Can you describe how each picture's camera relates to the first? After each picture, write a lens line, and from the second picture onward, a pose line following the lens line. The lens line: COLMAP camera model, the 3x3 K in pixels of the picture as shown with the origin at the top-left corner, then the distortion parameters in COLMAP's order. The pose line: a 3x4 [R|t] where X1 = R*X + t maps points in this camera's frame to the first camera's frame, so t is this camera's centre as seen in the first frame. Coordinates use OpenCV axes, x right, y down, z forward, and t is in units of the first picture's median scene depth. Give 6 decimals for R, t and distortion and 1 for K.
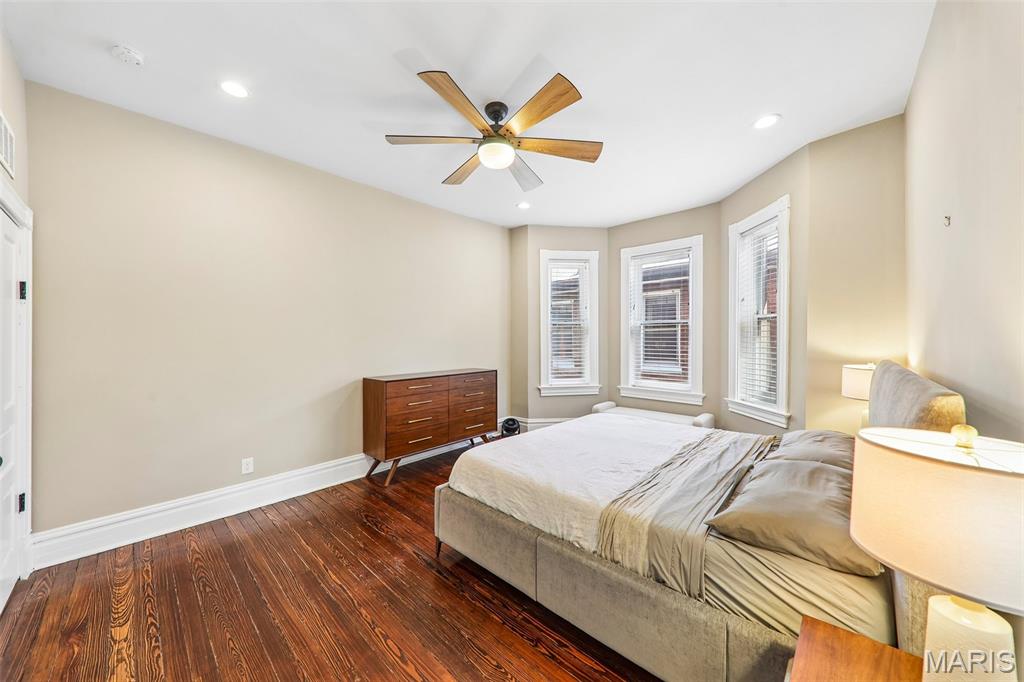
lens RADIAL K [[358.2, 0, 515.3], [0, 358.2, 336.5], [0, 0, 1]] dist [-0.000328, -0.000137]
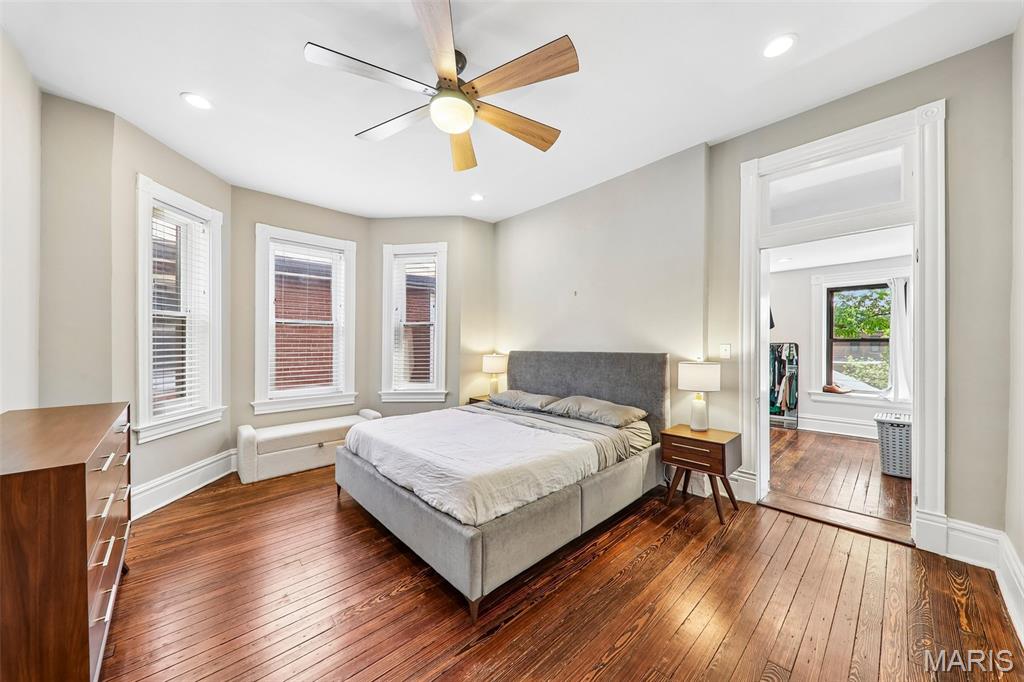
lens RADIAL K [[358.2, 0, 514.5], [0, 358.2, 345.2], [0, 0, 1]] dist [-0.000328, -0.000137]
pose [[0.065314, -0.005166, 0.997851, -0.665462], [-0.004616, 0.999974, 0.005479, 0.016310], [-0.997854, -0.004963, 0.065288, 0.606693]]
